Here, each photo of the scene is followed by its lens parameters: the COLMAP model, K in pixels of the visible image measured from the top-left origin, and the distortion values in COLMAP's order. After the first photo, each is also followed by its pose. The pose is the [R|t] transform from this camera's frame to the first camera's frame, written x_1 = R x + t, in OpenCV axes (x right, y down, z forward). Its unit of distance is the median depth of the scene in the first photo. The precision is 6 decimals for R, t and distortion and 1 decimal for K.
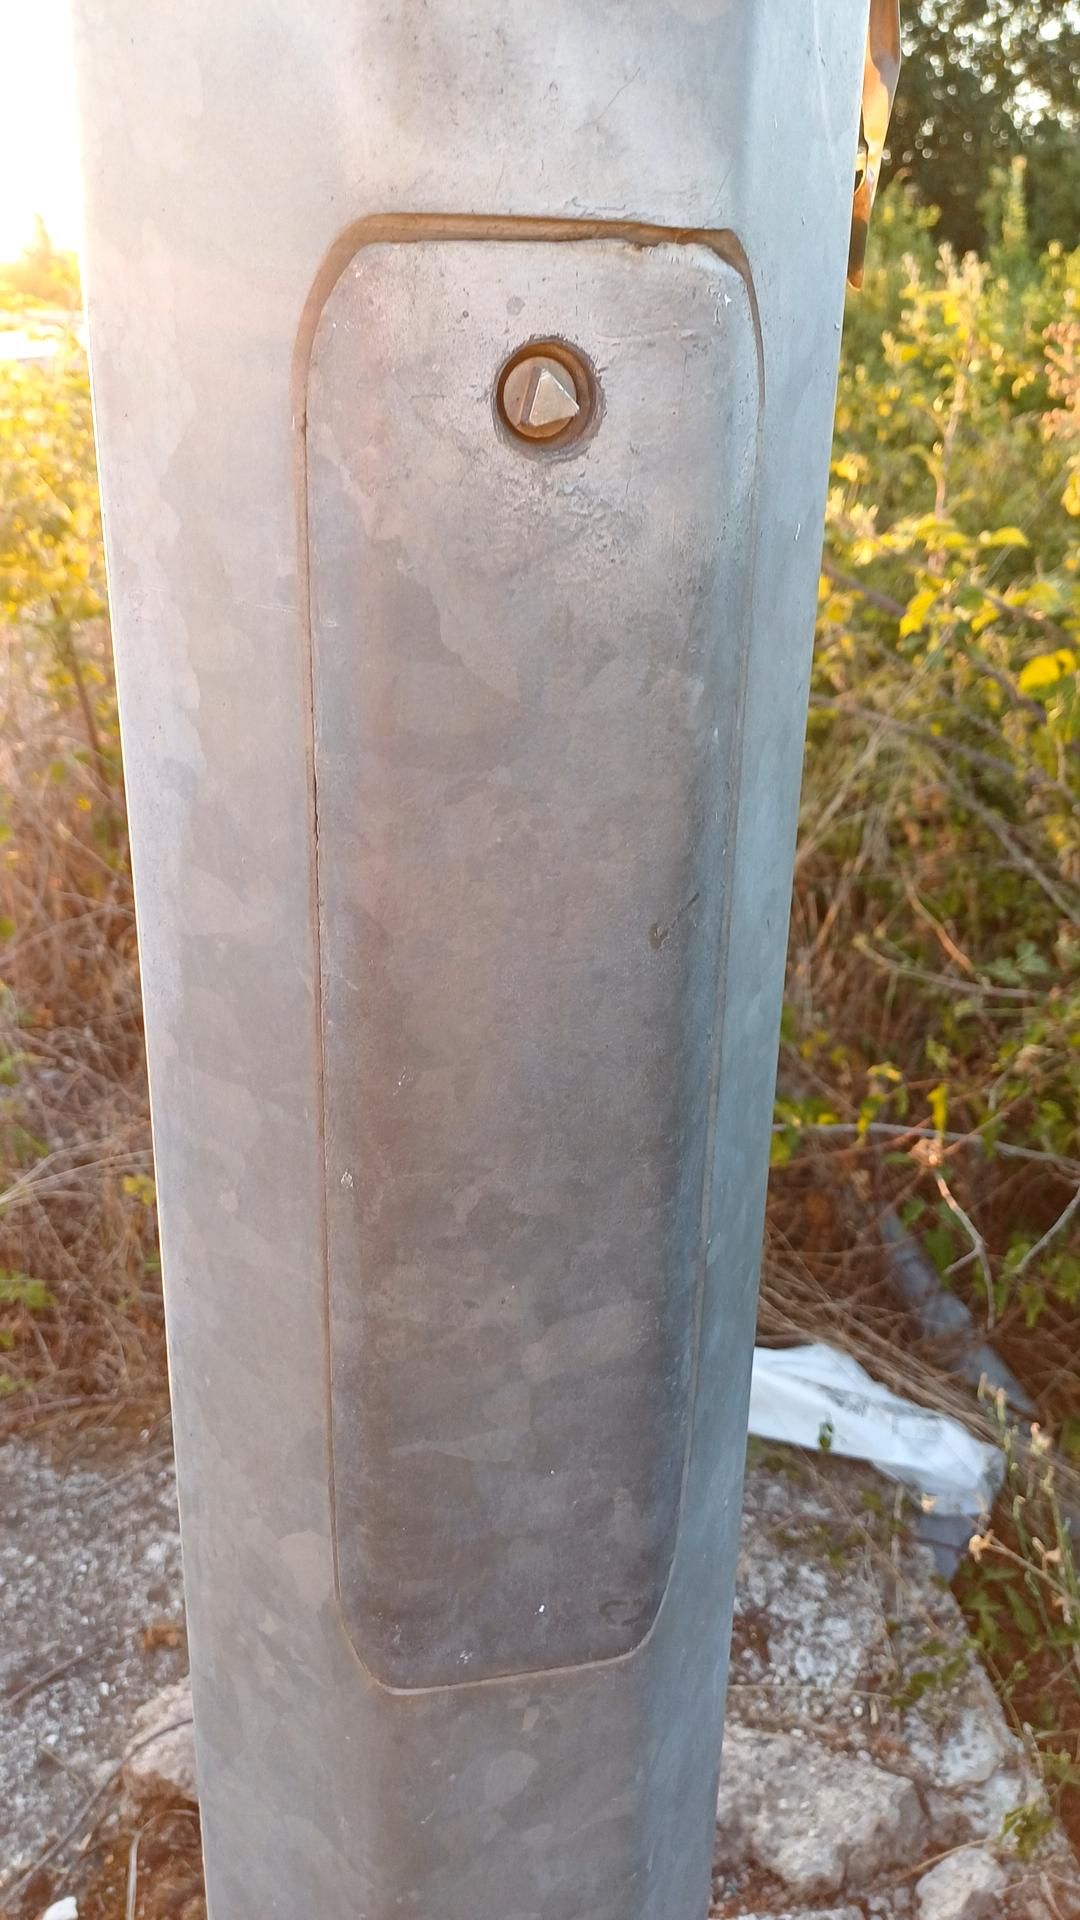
lens RADIAL K [[1459.6, 0, 540.0], [0, 1459.6, 960.0], [0, 0, 1]] dist [0.002485, -0.069919]
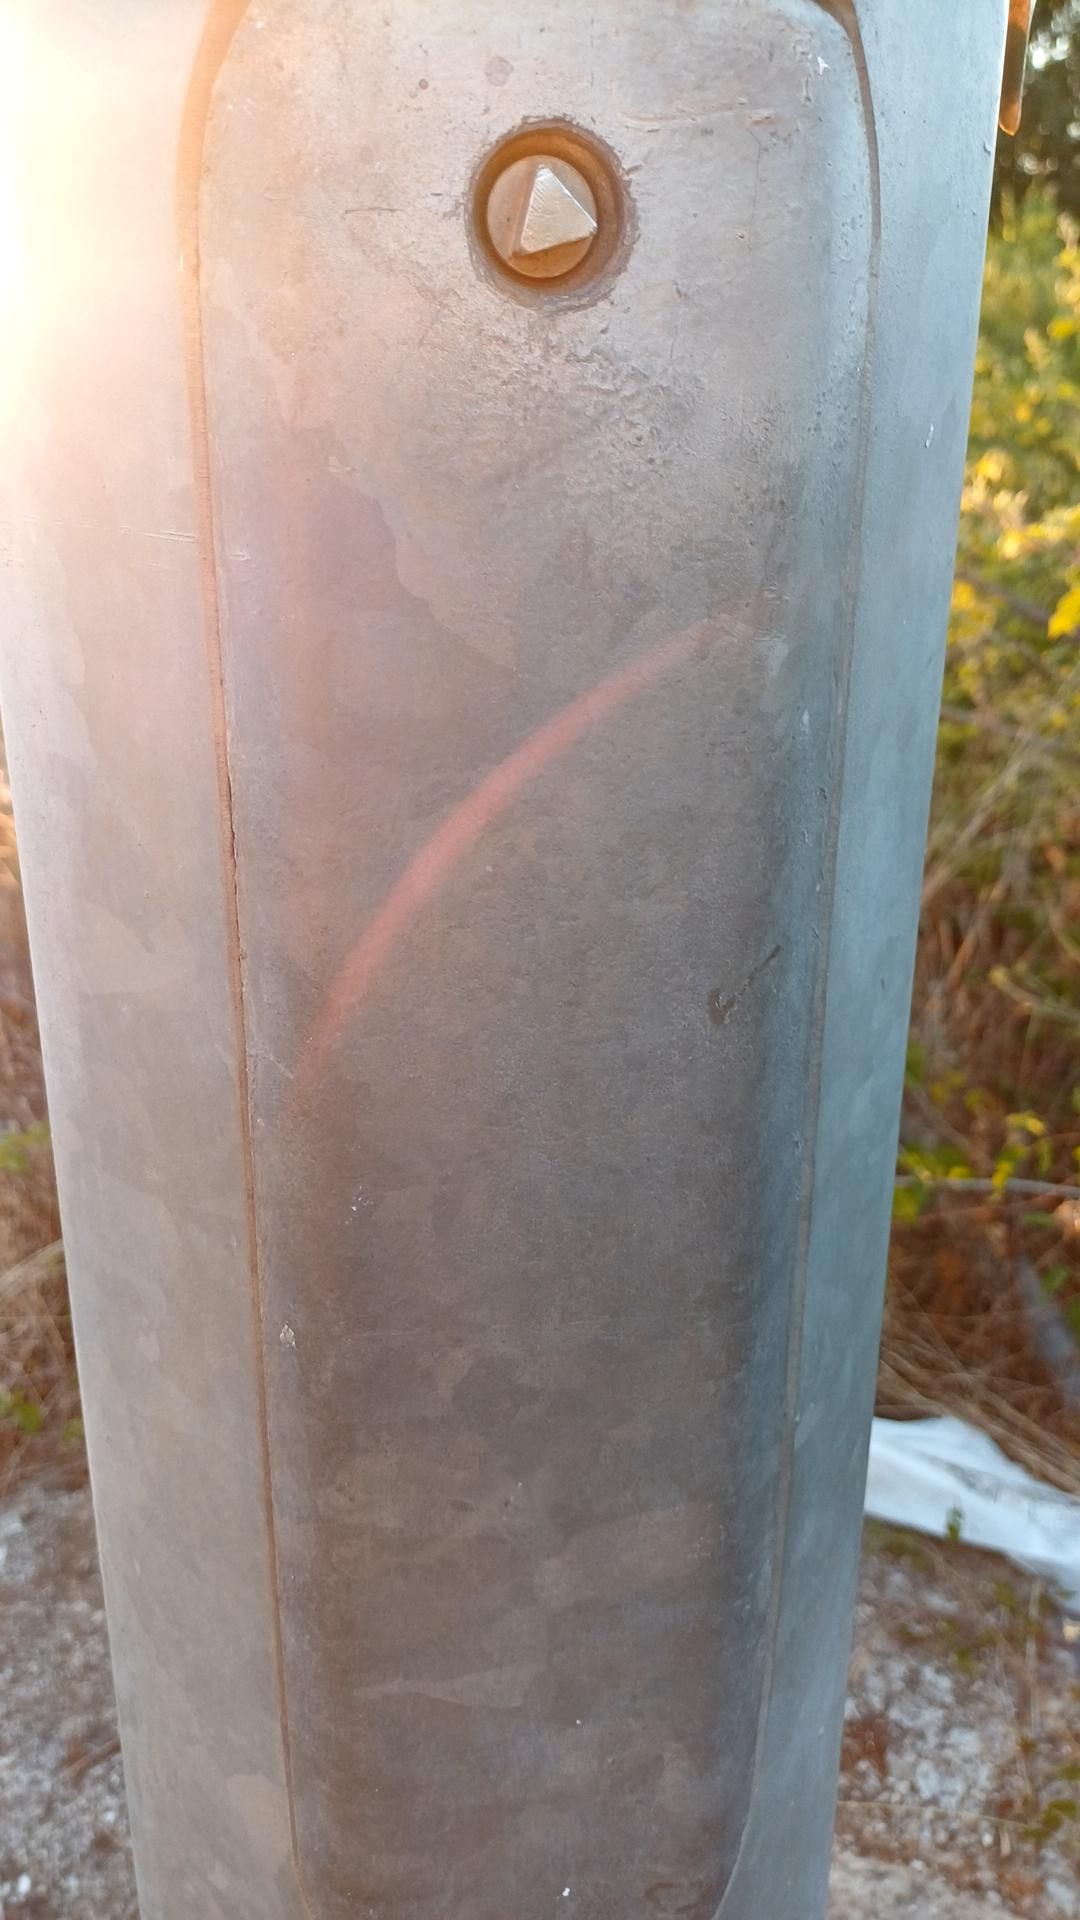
lens RADIAL K [[1498.4, 0, 540.0], [0, 1498.4, 960.0], [0, 0, 1]] dist [-0.001796, -0.046322]
pose [[0.996703, 0.013291, -0.080039, 0.047220], [-0.014608, 0.999767, -0.015885, -0.024383], [0.079809, 0.017002, 0.996665, 0.252315]]
